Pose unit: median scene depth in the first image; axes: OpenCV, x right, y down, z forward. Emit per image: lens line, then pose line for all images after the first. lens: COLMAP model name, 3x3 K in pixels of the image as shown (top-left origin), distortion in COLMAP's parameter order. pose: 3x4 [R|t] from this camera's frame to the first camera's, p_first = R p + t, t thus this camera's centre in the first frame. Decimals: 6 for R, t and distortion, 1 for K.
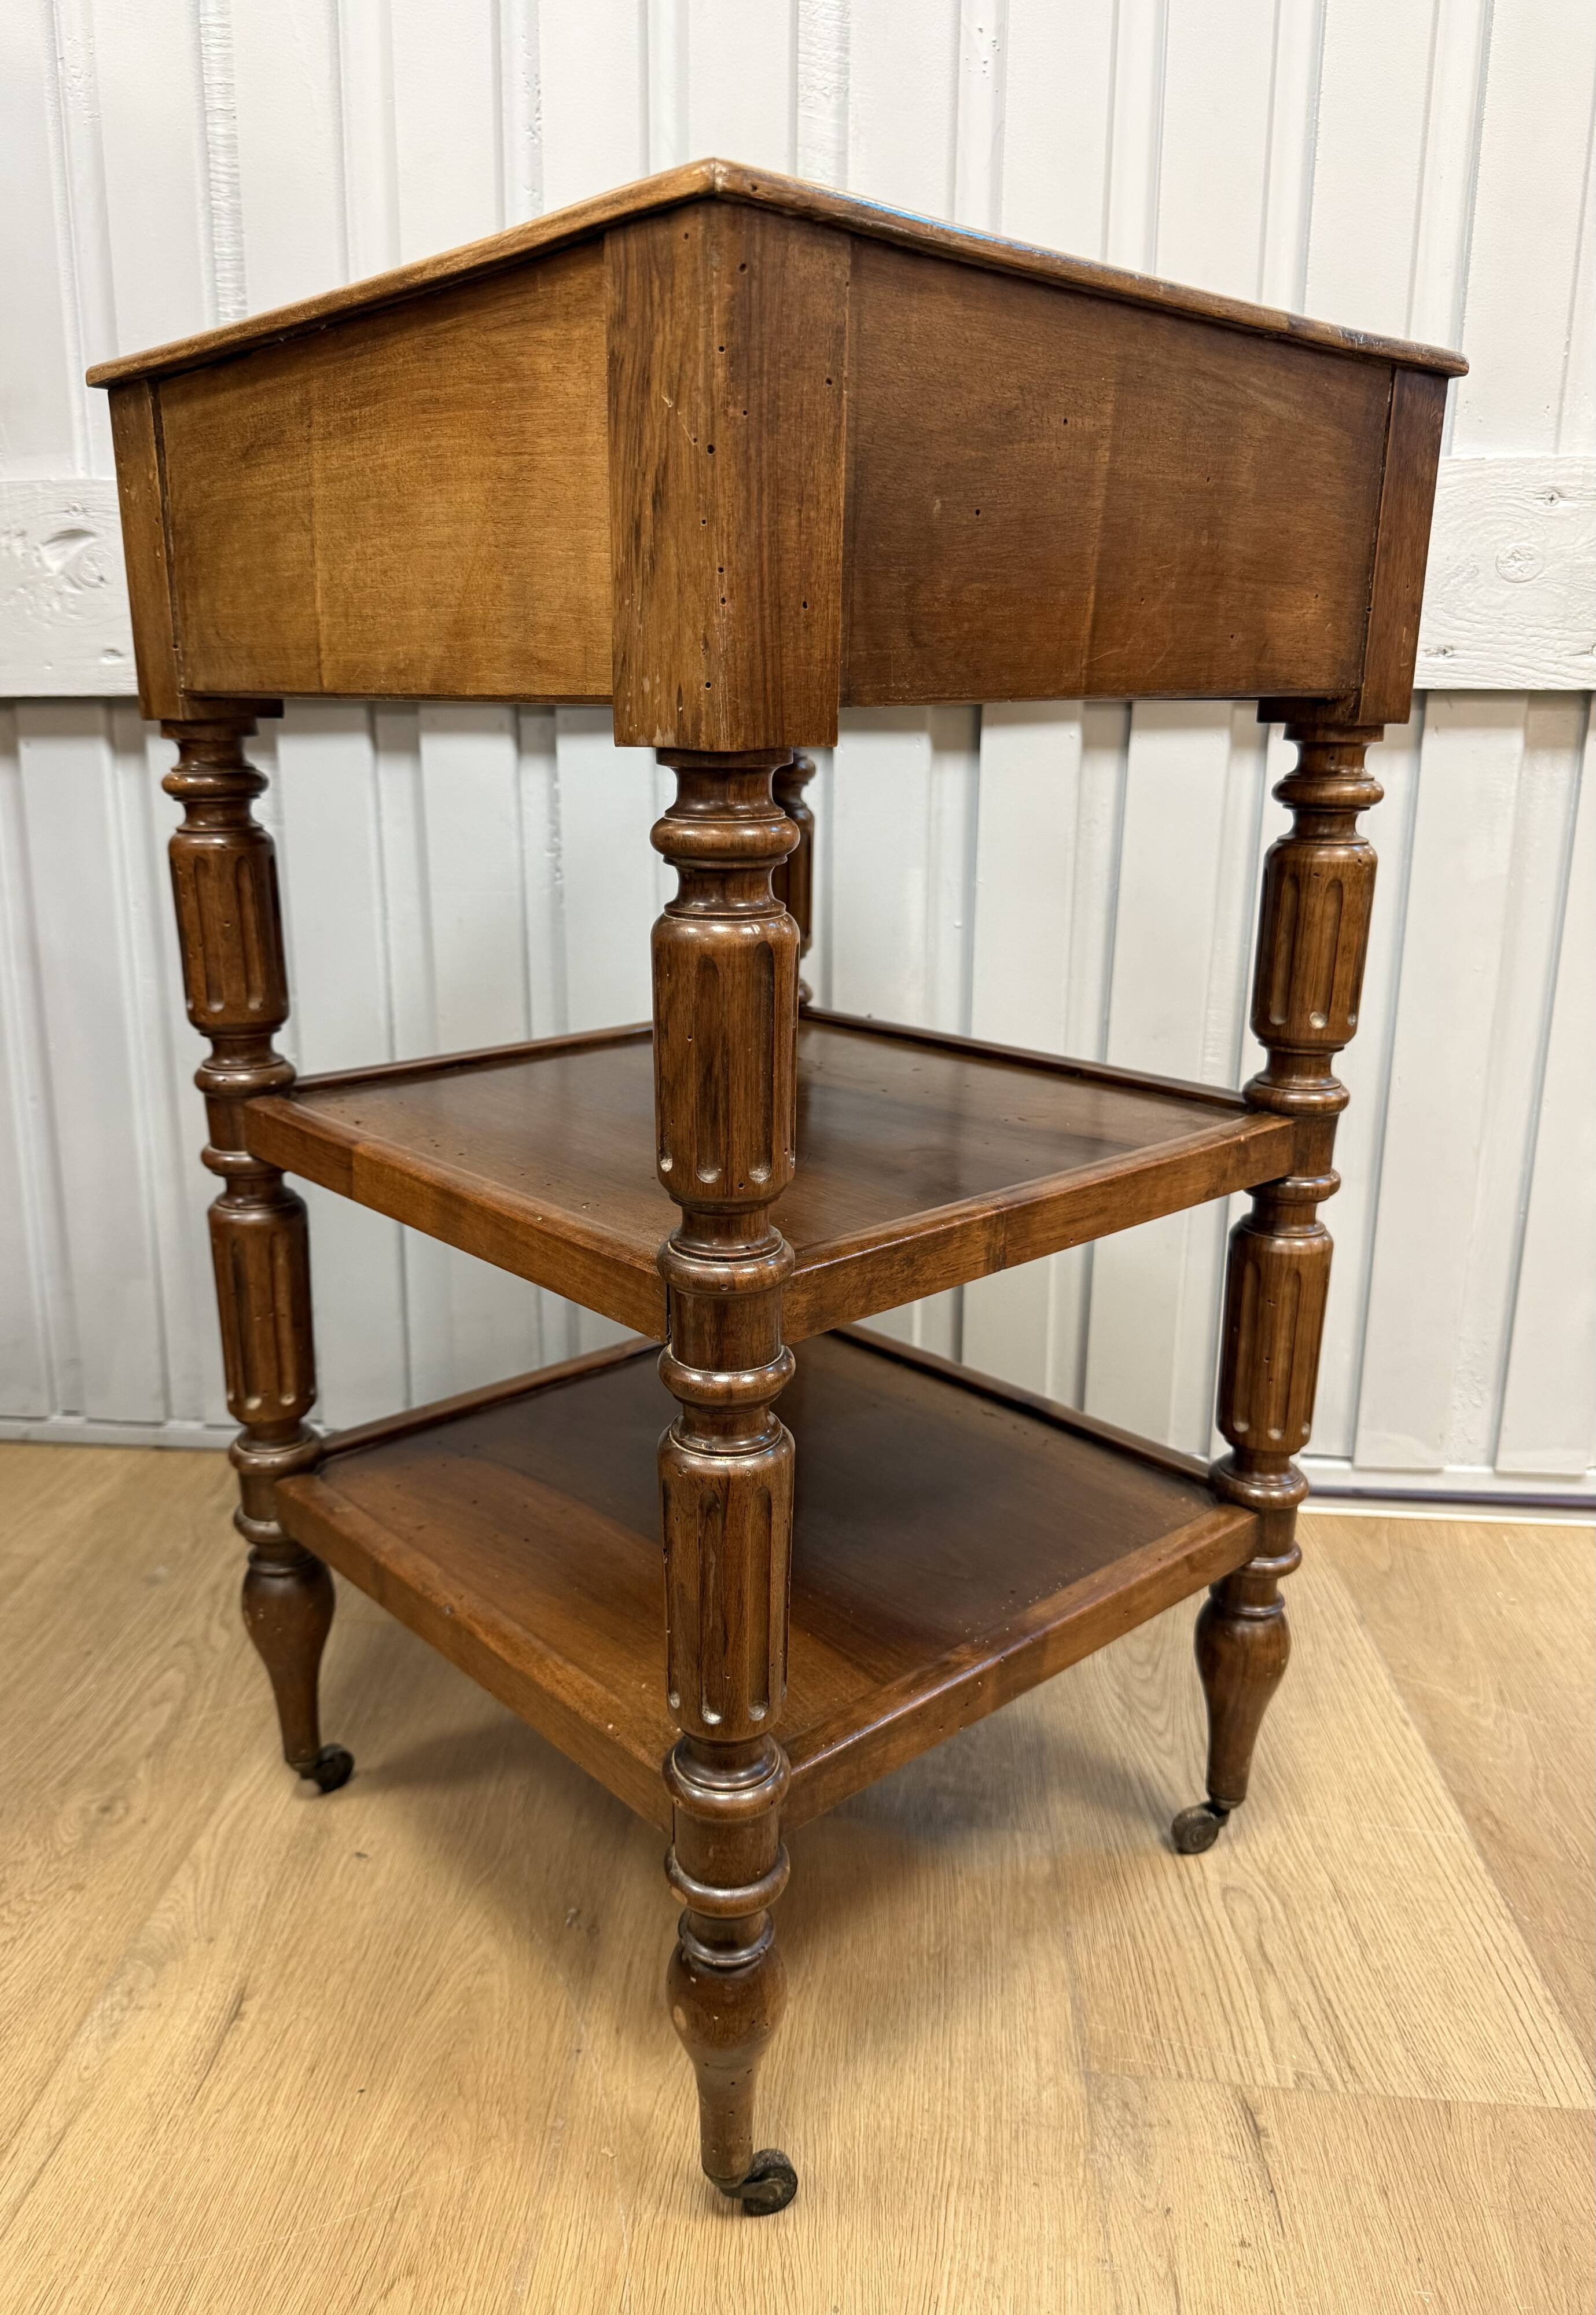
lens RADIAL K [[1660.3, 0, 732.1], [0, 1660.3, 1156.3], [0, 0, 1]] dist [-0.012901, -0.002330]
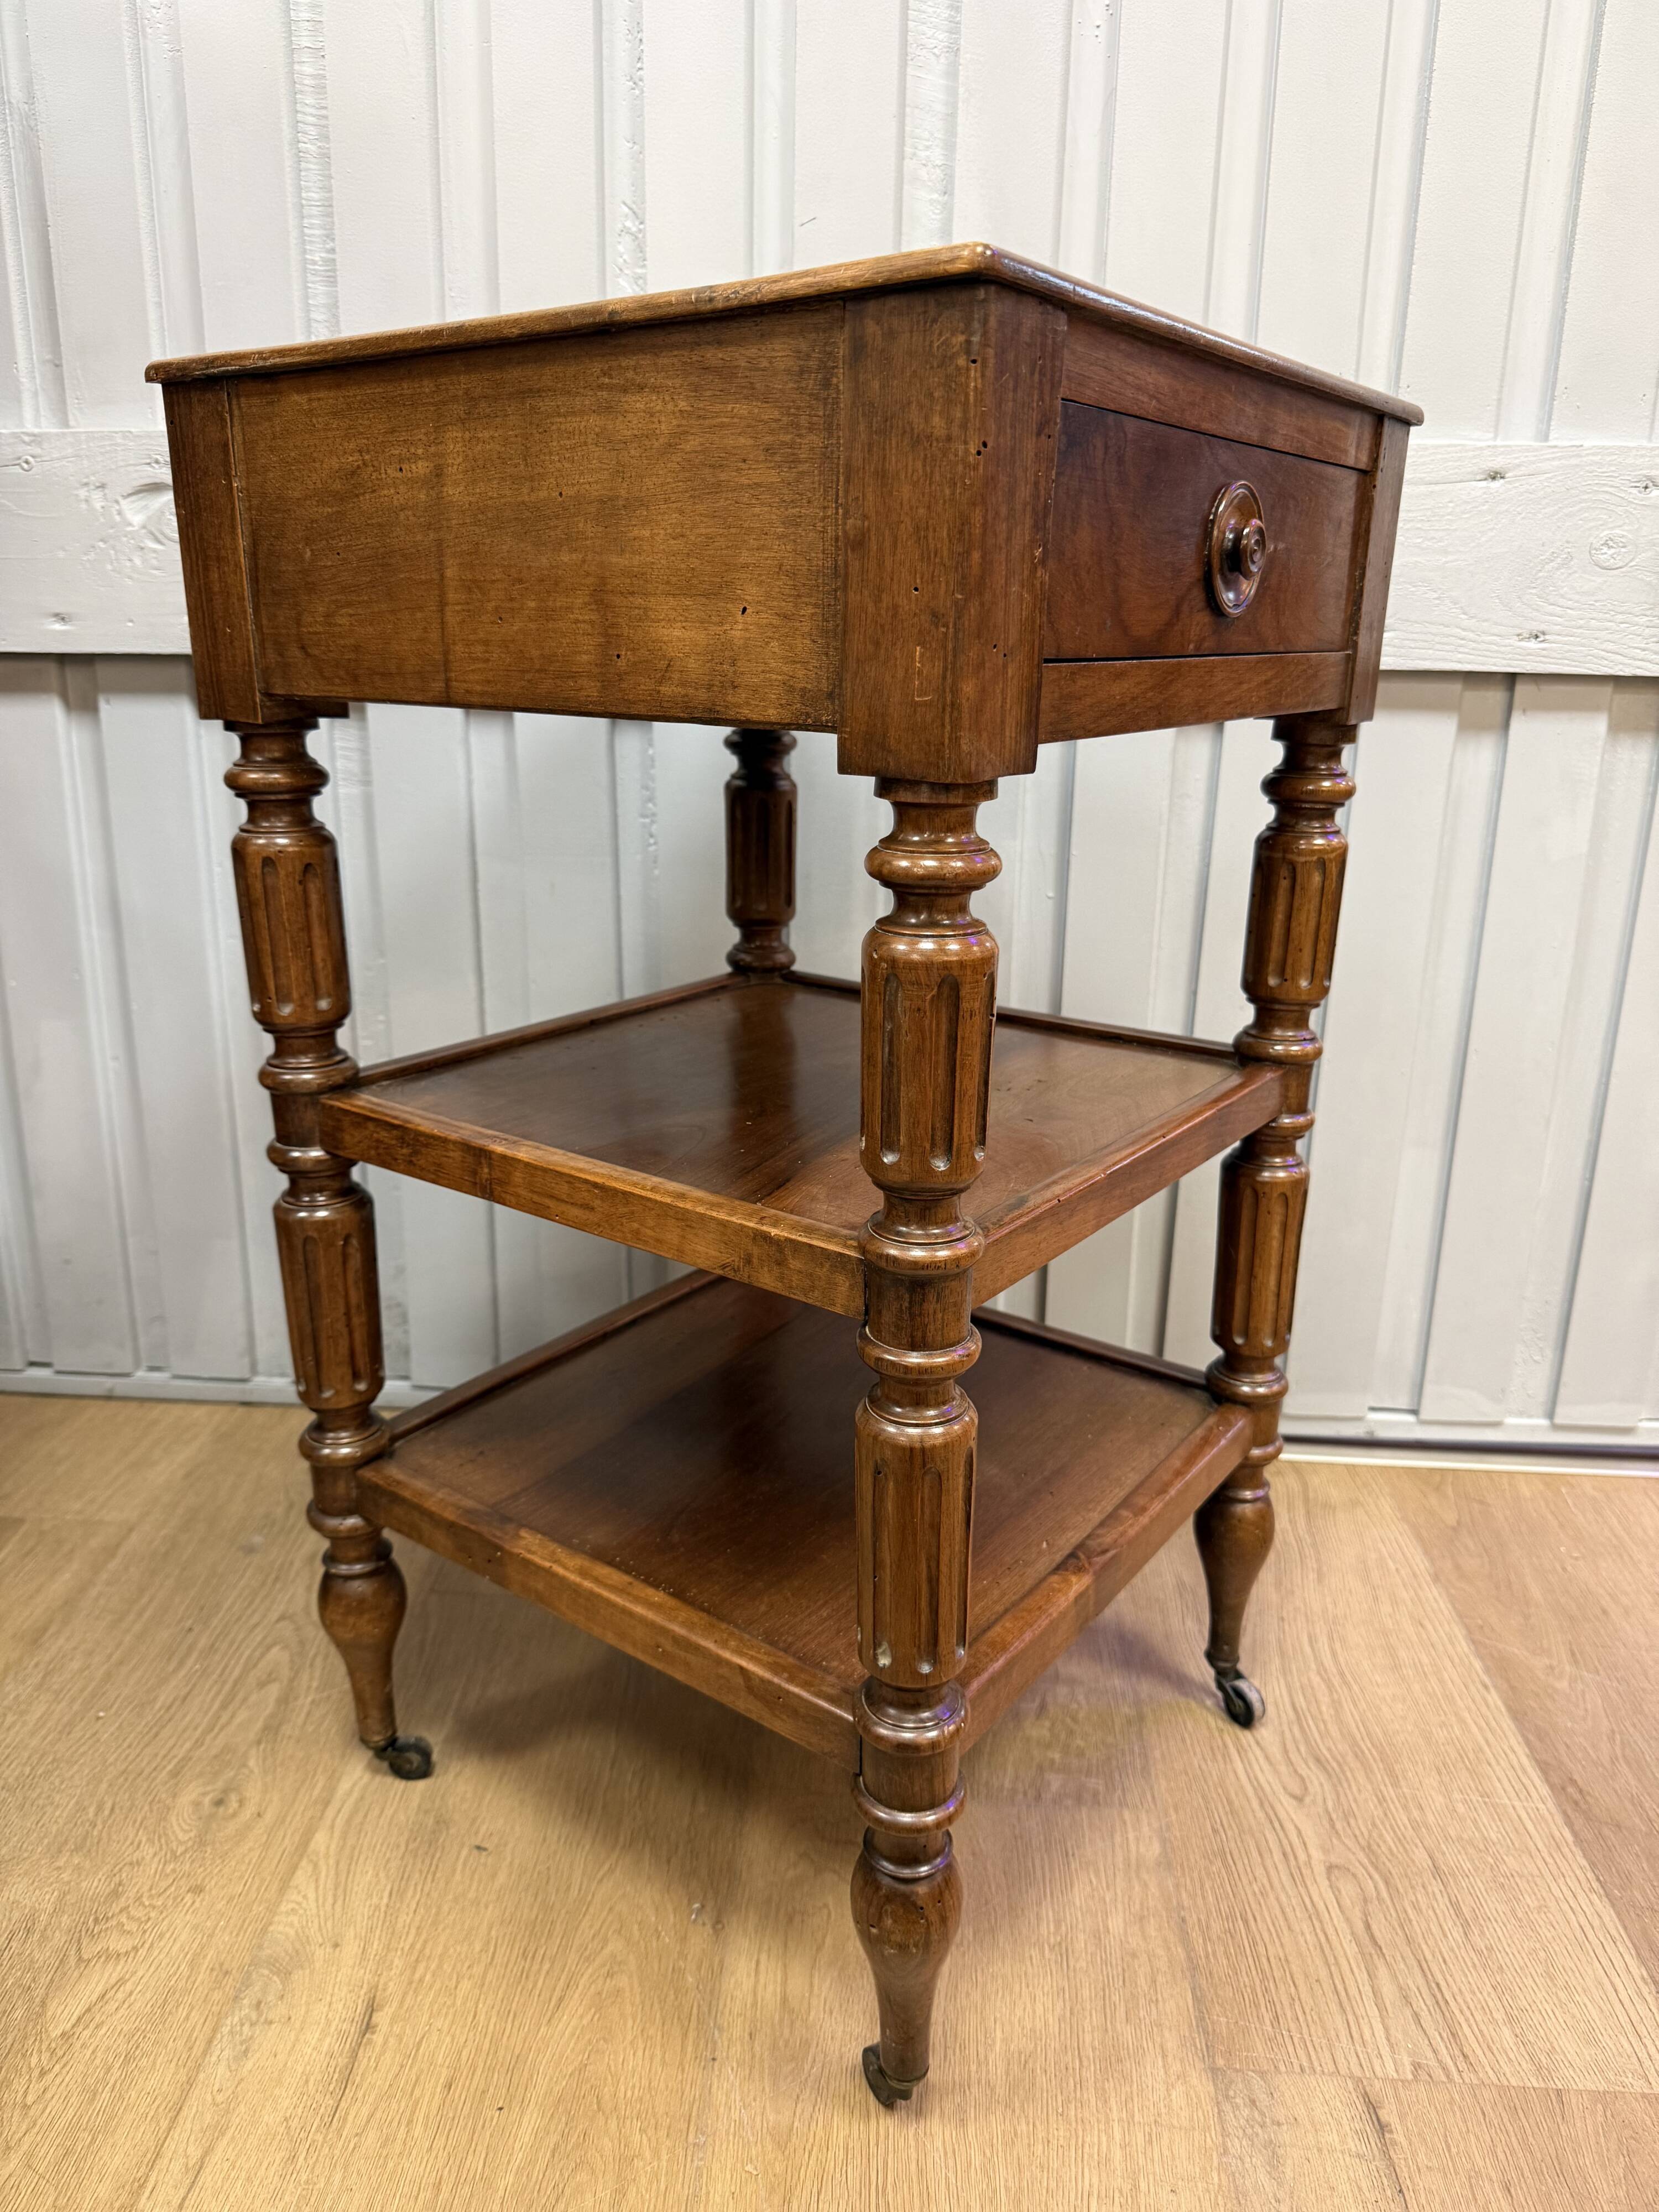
lens RADIAL K [[1589.1, 0, 827.0], [0, 1589.1, 1109.5], [0, 0, 1]] dist [-0.012668, -0.003685]
pose [[0.998929, 0.002635, 0.046187, -0.059442], [-0.004526, 0.999153, 0.040888, -0.065693], [-0.046040, -0.041054, 0.998096, 0.049031]]
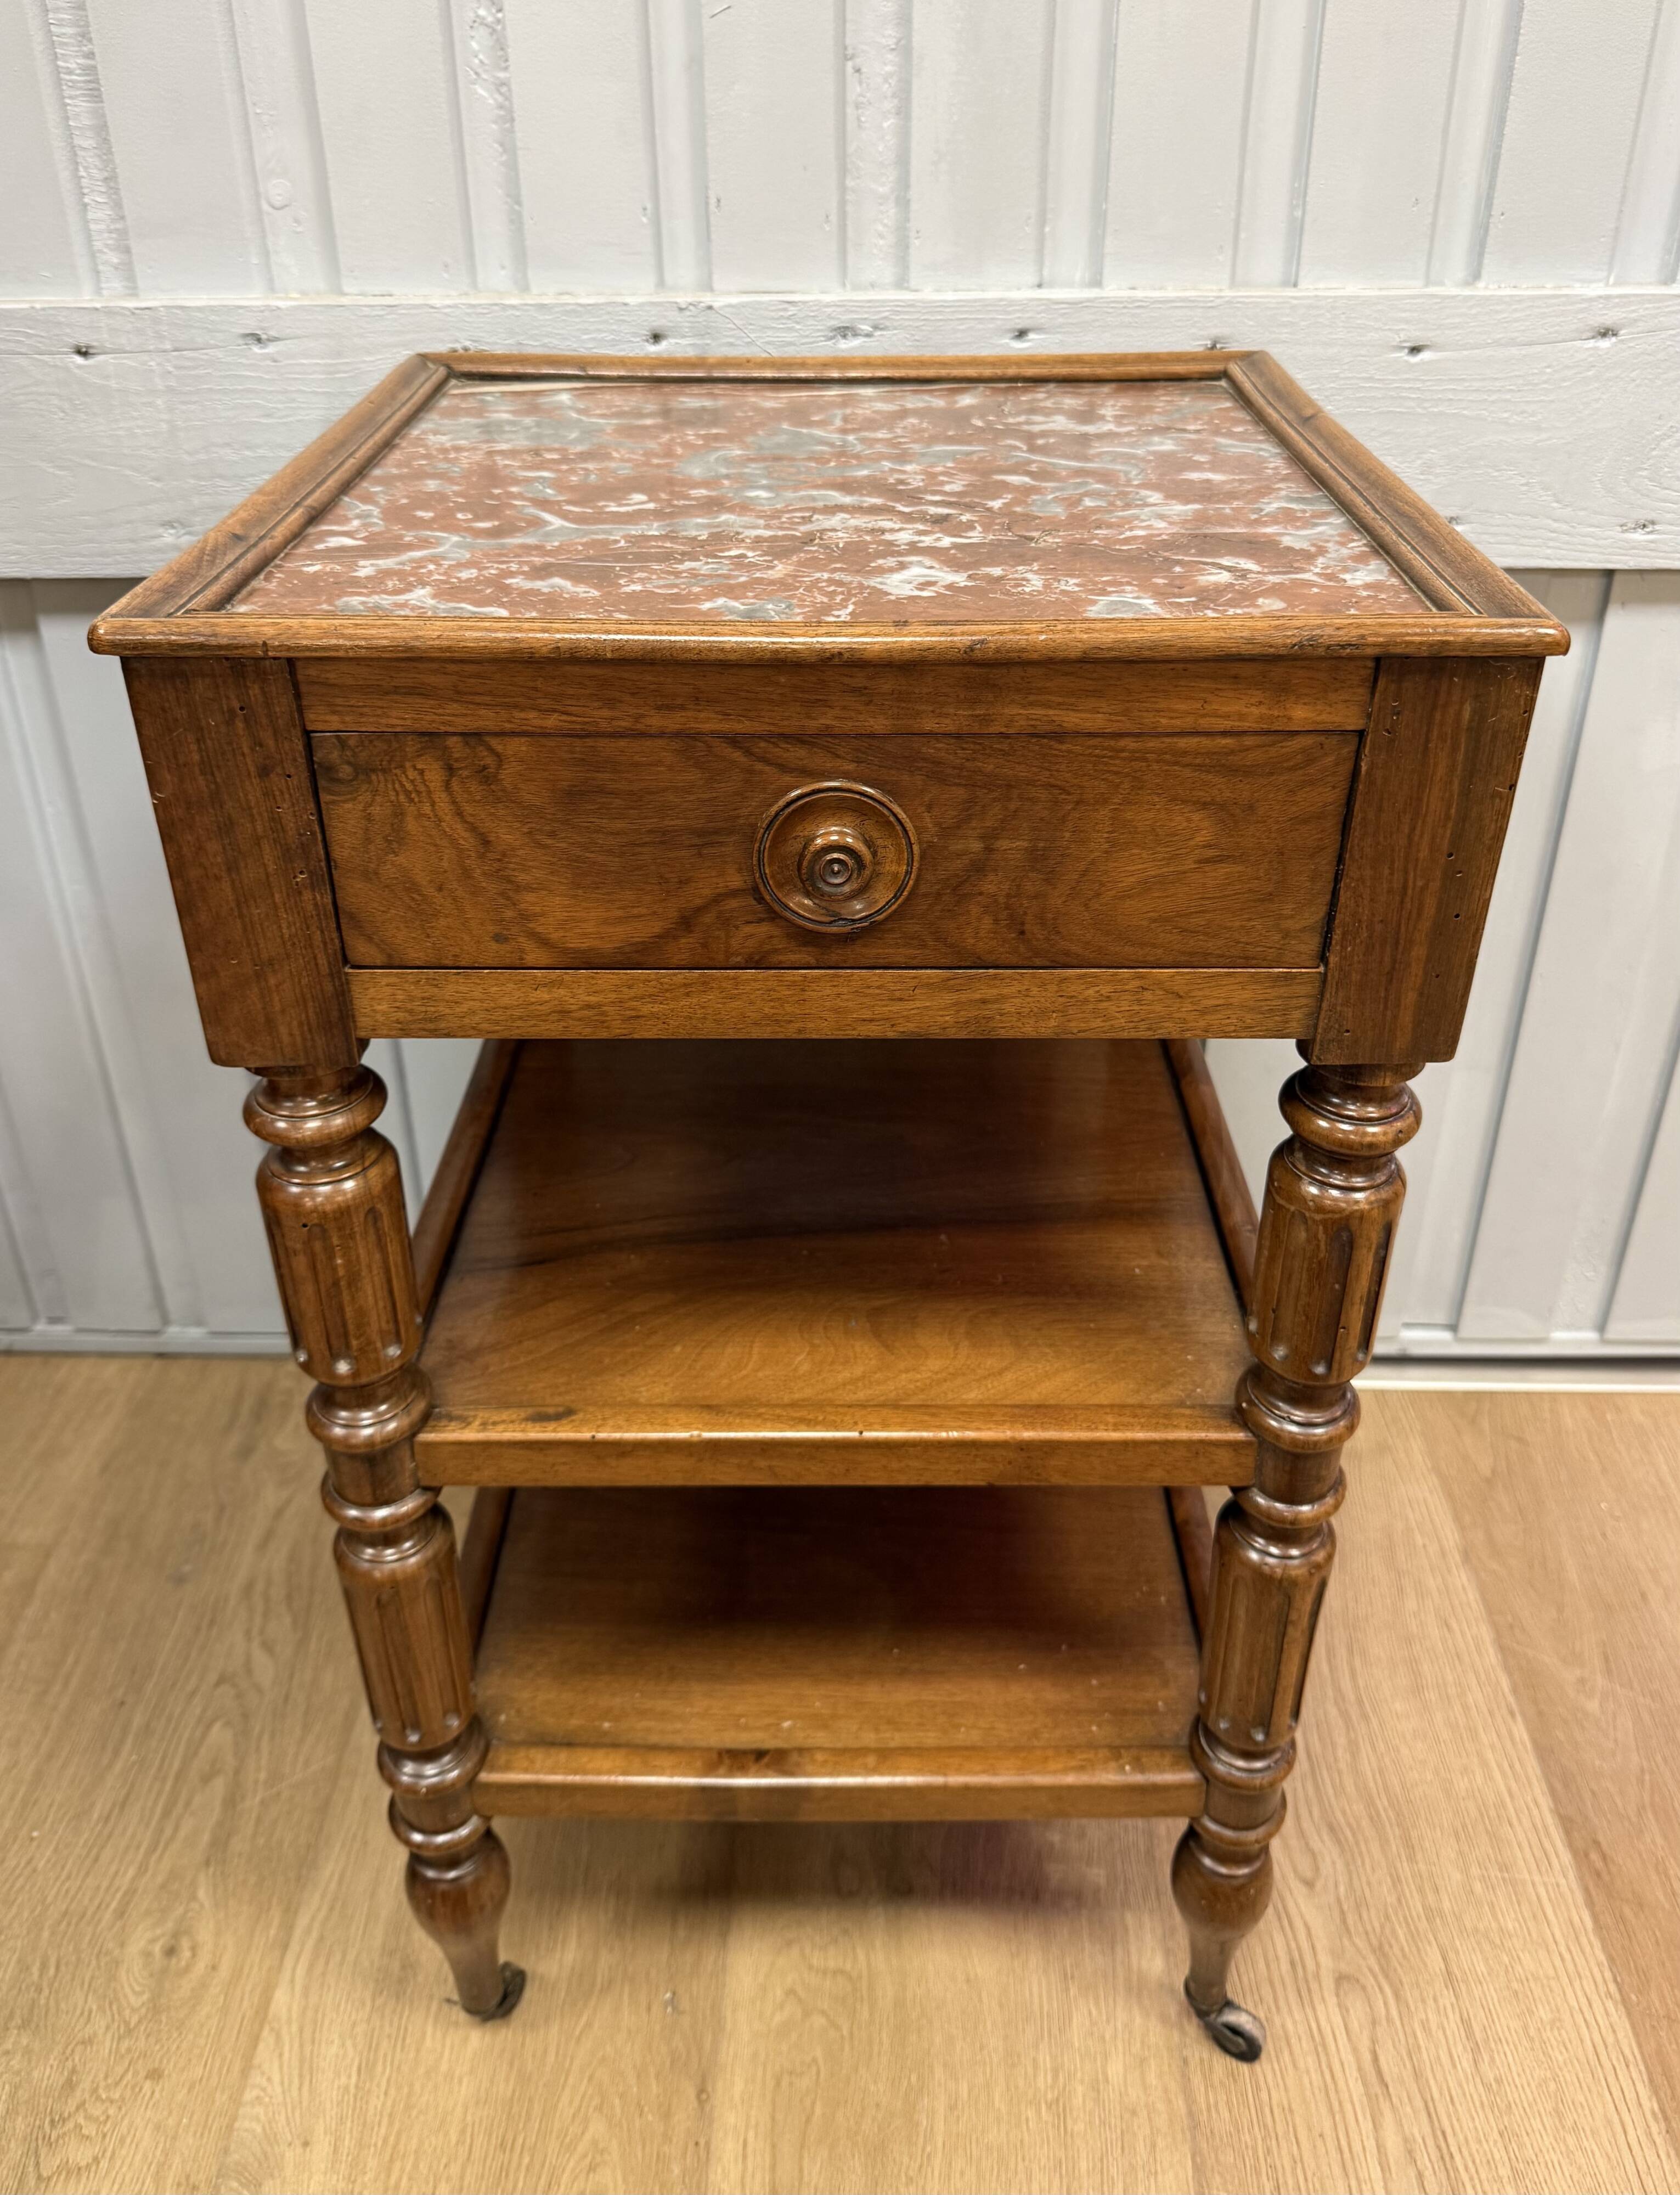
lens RADIAL K [[1755.7, 0, 852.4], [0, 1755.7, 973.1], [0, 0, 1]] dist [-0.014800, -0.002619]
pose [[0.997319, -0.041245, 0.060445, -0.029141], [0.024258, 0.965662, 0.258666, -0.403559], [-0.069038, -0.256507, 0.964074, 0.163888]]
